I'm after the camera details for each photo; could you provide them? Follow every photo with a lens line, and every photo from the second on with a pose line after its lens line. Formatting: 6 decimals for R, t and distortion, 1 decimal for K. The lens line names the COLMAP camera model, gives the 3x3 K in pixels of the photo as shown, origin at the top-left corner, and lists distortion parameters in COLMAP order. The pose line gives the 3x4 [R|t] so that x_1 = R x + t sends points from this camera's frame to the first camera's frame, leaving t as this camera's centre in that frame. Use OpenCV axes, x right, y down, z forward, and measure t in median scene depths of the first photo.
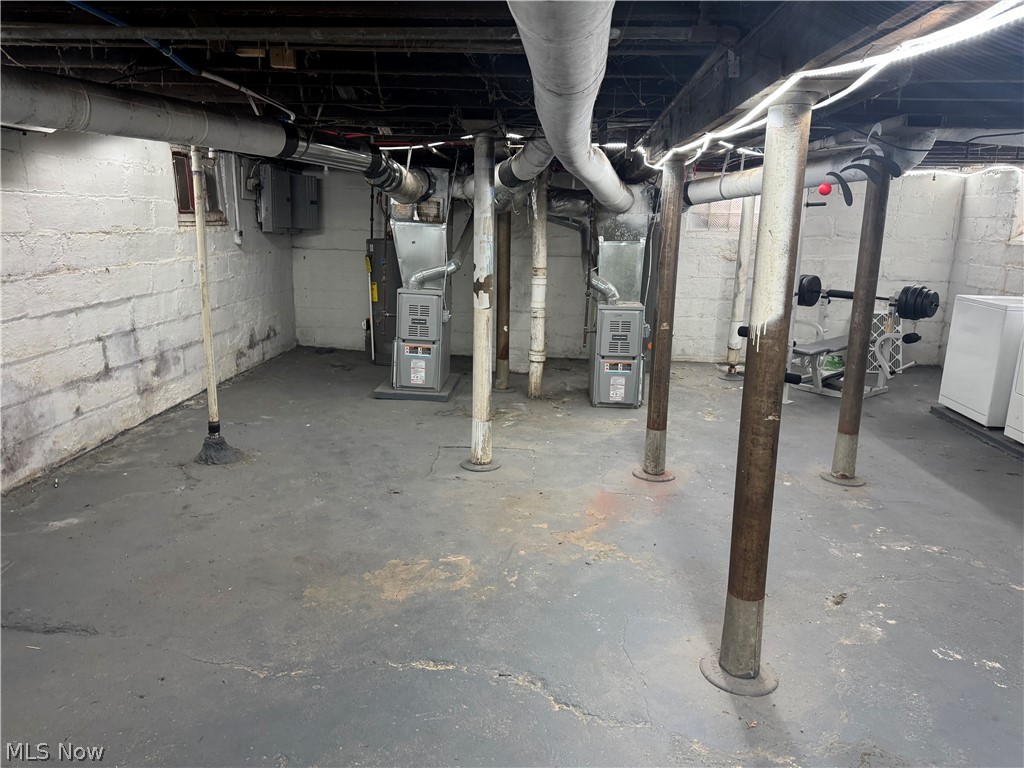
lens RADIAL K [[724.0, 0, 514.8], [0, 724.0, 384.5], [0, 0, 1]] dist [-0.011917, -0.010646]
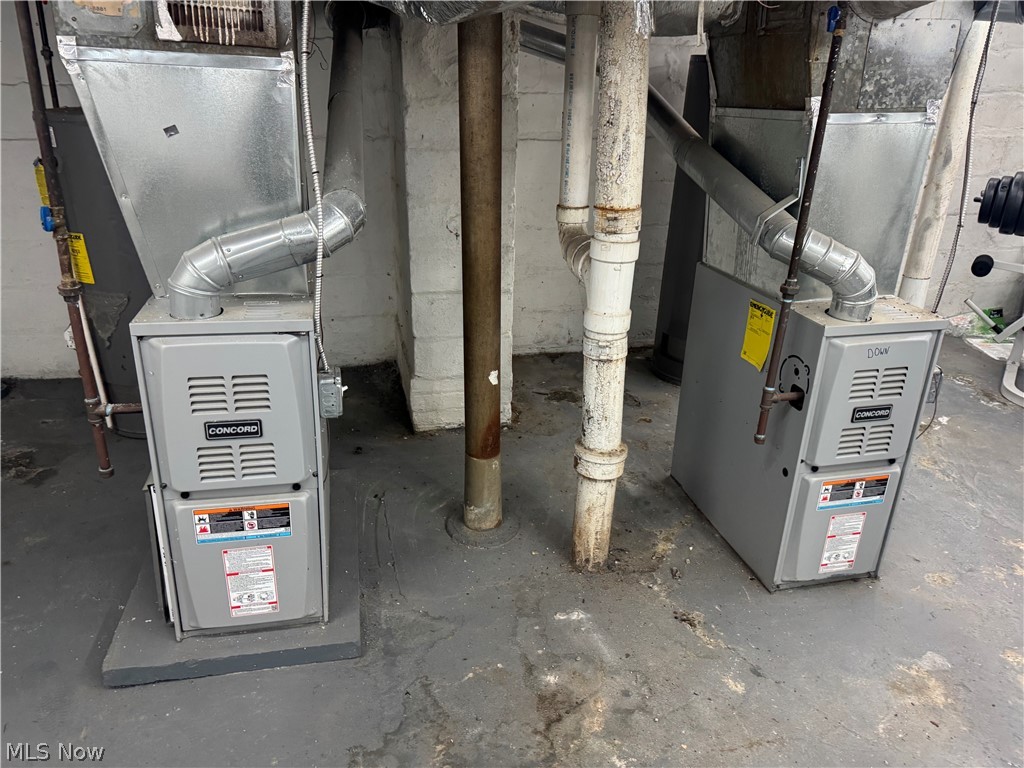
lens RADIAL K [[724.0, 0, 507.7], [0, 724.0, 382.6], [0, 0, 1]] dist [-0.011917, -0.010646]
pose [[0.965456, -0.106794, 0.237678, -0.094214], [0.061848, 0.980006, 0.189110, -0.149133], [-0.253121, -0.167878, 0.952757, 0.707701]]
